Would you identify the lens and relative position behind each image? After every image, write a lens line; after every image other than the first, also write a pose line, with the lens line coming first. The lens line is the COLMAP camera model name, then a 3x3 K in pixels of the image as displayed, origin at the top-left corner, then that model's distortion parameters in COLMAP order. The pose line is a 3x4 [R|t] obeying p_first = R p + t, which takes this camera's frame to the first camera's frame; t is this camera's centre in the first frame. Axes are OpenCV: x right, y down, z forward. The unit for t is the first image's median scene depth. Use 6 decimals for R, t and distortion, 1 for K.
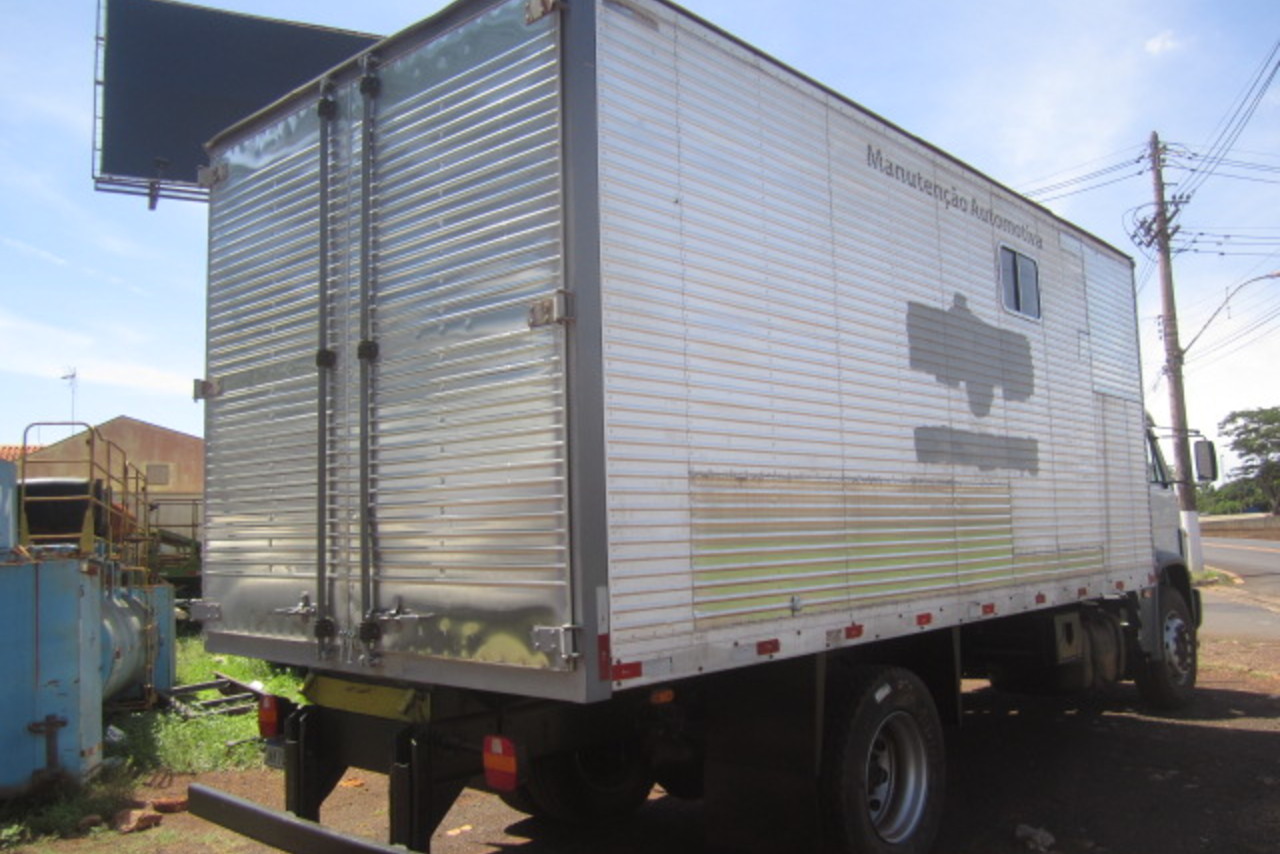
lens RADIAL K [[1054.6, 0, 642.8], [0, 1054.6, 430.1], [0, 0, 1]] dist [-0.047865, 0.019025]
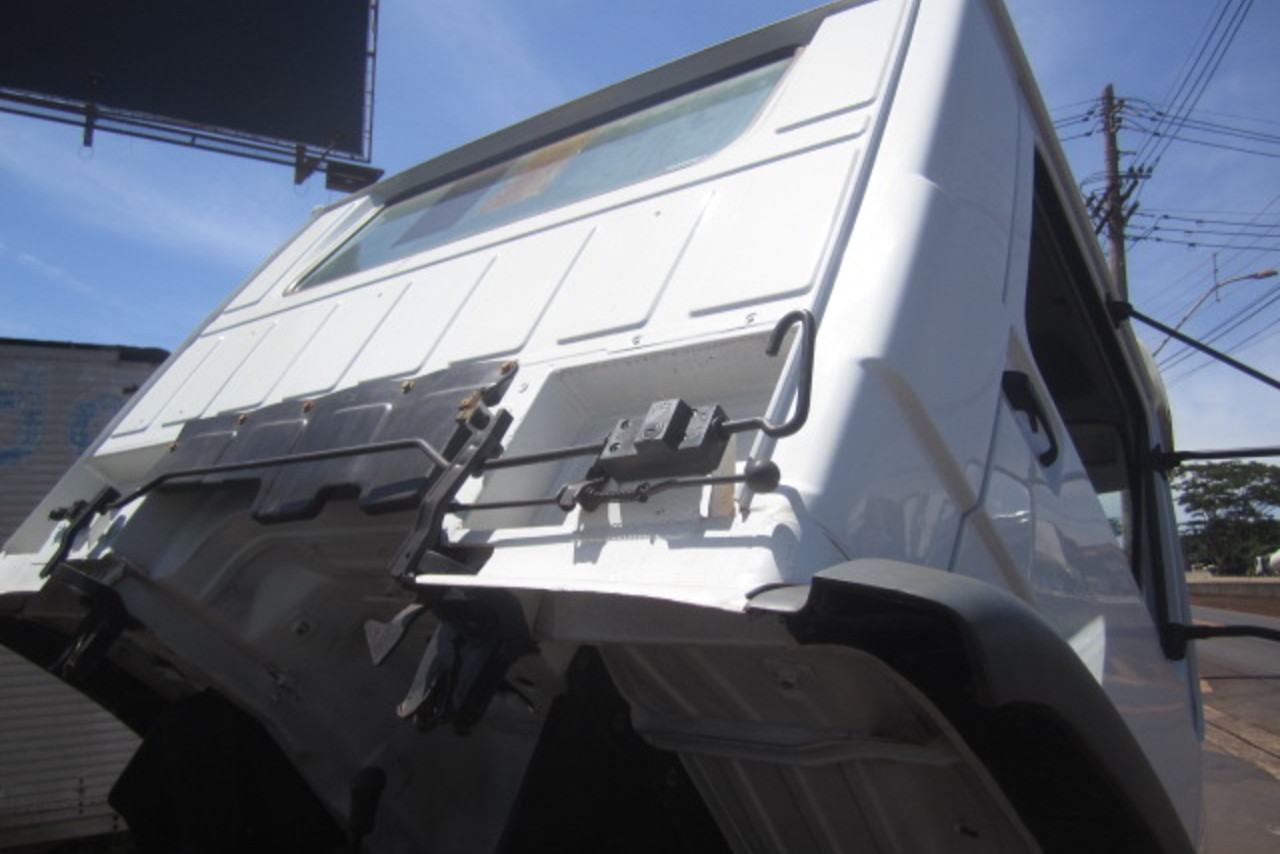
lens RADIAL K [[1054.6, 0, 636.9], [0, 1054.6, 424.2], [0, 0, 1]] dist [-0.047865, 0.019025]
pose [[0.998283, 0.046371, 0.035789, 0.132024], [-0.045138, 0.998385, -0.034507, 0.004336], [-0.037331, 0.032832, 0.998763, 0.261405]]
